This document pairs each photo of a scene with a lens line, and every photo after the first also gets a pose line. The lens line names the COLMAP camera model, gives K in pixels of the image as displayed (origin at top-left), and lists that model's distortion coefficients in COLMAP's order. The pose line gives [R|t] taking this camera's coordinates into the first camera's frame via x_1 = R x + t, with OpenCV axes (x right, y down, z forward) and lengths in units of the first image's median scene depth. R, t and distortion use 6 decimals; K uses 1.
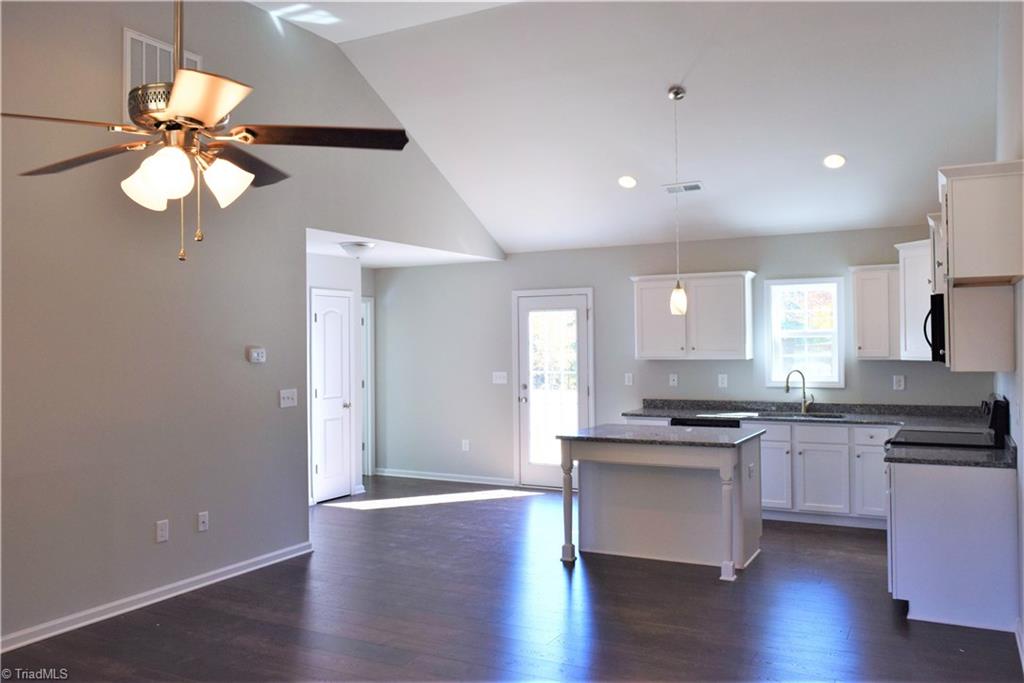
lens RADIAL K [[822.6, 0, 512.0], [0, 822.6, 341.5], [0, 0, 1]] dist [0.059162, 0.000918]
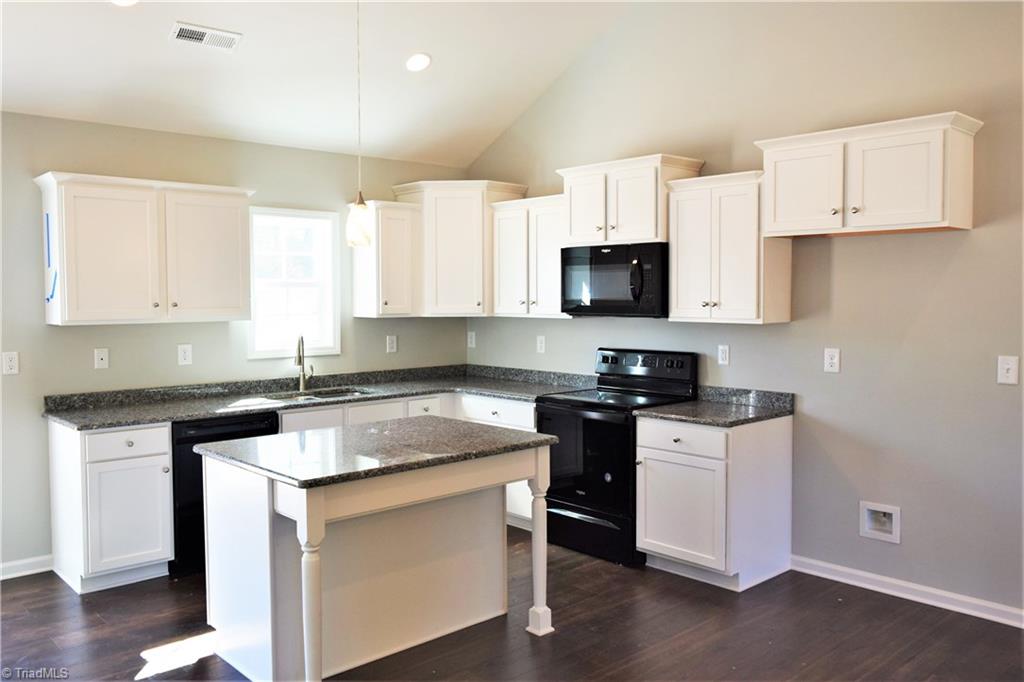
lens RADIAL K [[822.6, 0, 512.0], [0, 822.6, 341.0], [0, 0, 1]] dist [0.059162, 0.000918]
pose [[0.379366, -0.039453, 0.924405, -0.263797], [0.003357, 0.999143, 0.041265, 0.011527], [-0.925241, -0.012551, 0.379173, 0.551041]]
